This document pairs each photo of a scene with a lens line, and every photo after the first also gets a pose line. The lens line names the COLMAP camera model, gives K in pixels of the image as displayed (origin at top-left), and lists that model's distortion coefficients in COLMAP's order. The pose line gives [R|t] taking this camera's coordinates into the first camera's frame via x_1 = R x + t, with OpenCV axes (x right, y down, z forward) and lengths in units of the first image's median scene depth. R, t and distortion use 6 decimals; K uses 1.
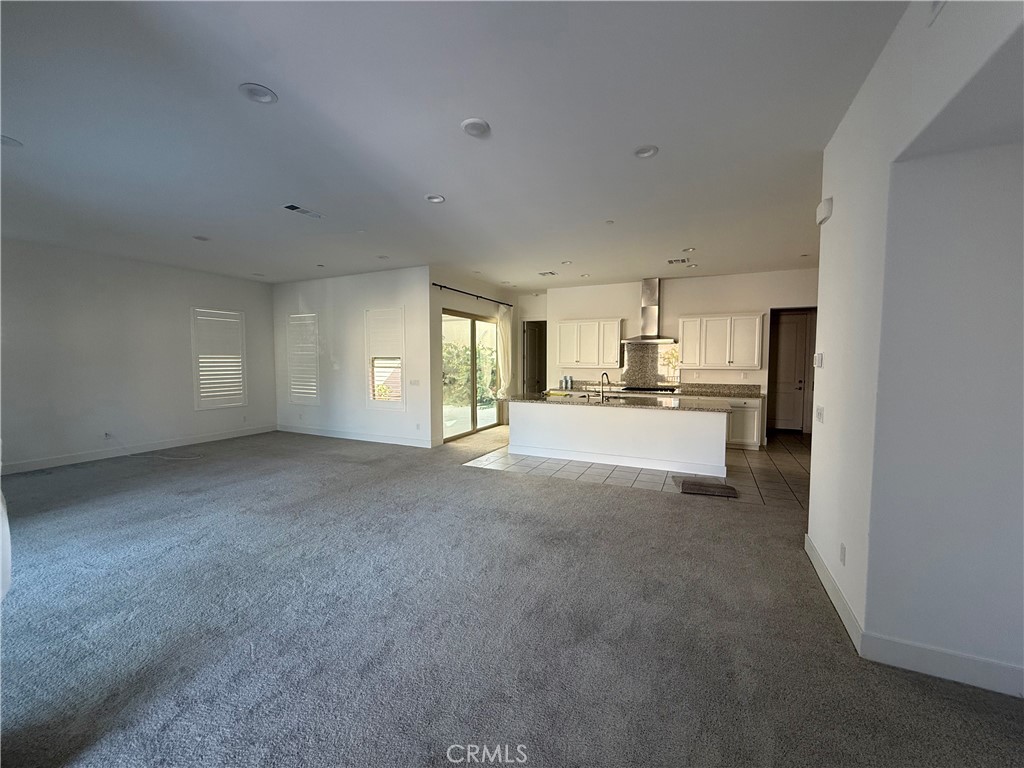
lens RADIAL K [[405.6, 0, 508.7], [0, 405.6, 384.3], [0, 0, 1]] dist [-0.001378, 0.000798]
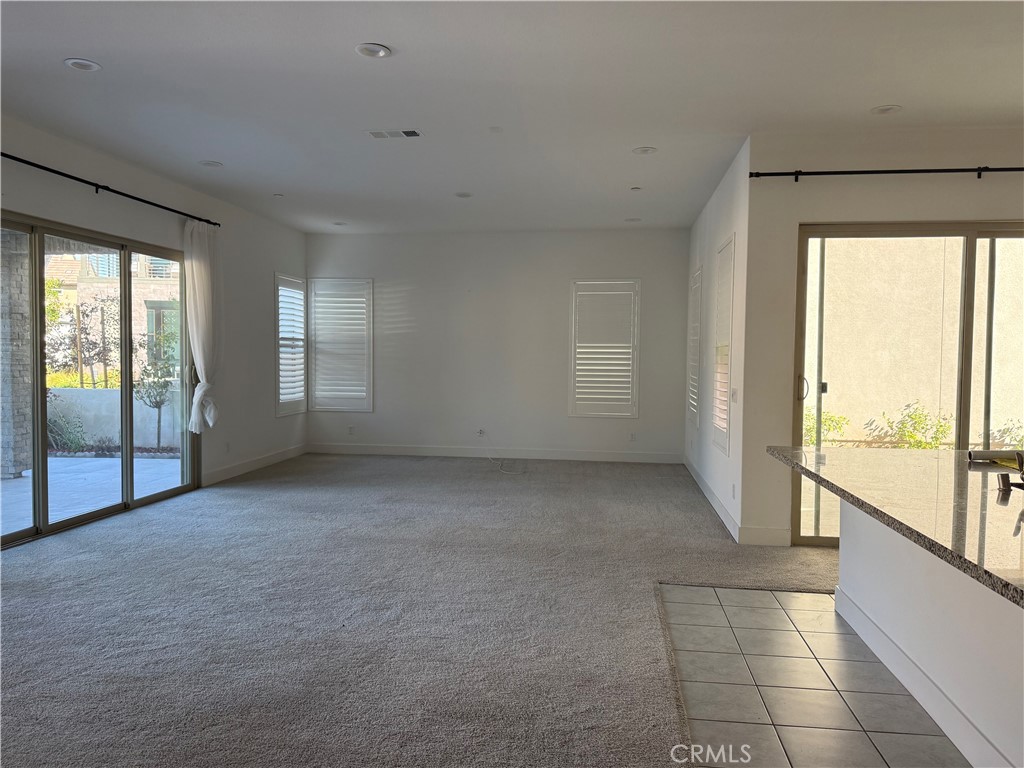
lens RADIAL K [[709.0, 0, 512.4], [0, 709.0, 380.5], [0, 0, 1]] dist [0.049059, -0.058297]
pose [[0.315183, 0.034979, -0.948386, 0.581193], [-0.067522, 0.997615, 0.014354, -0.019467], [0.946626, 0.059513, 0.316793, 0.630284]]
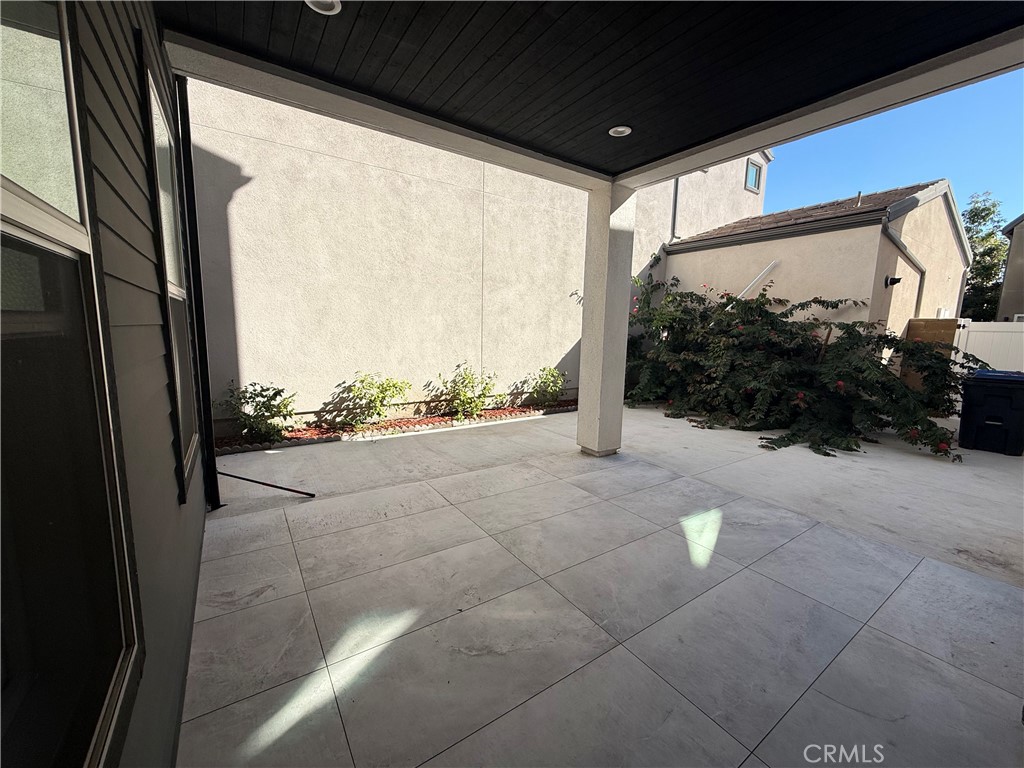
lens RADIAL K [[405.6, 0, 515.4], [0, 405.6, 383.0], [0, 0, 1]] dist [-0.001378, 0.000798]
pose [[0.875099, 0.080723, -0.477165, -0.256249], [-0.047744, 0.995581, 0.080864, -0.054529], [0.481584, -0.047982, 0.875086, 1.341688]]
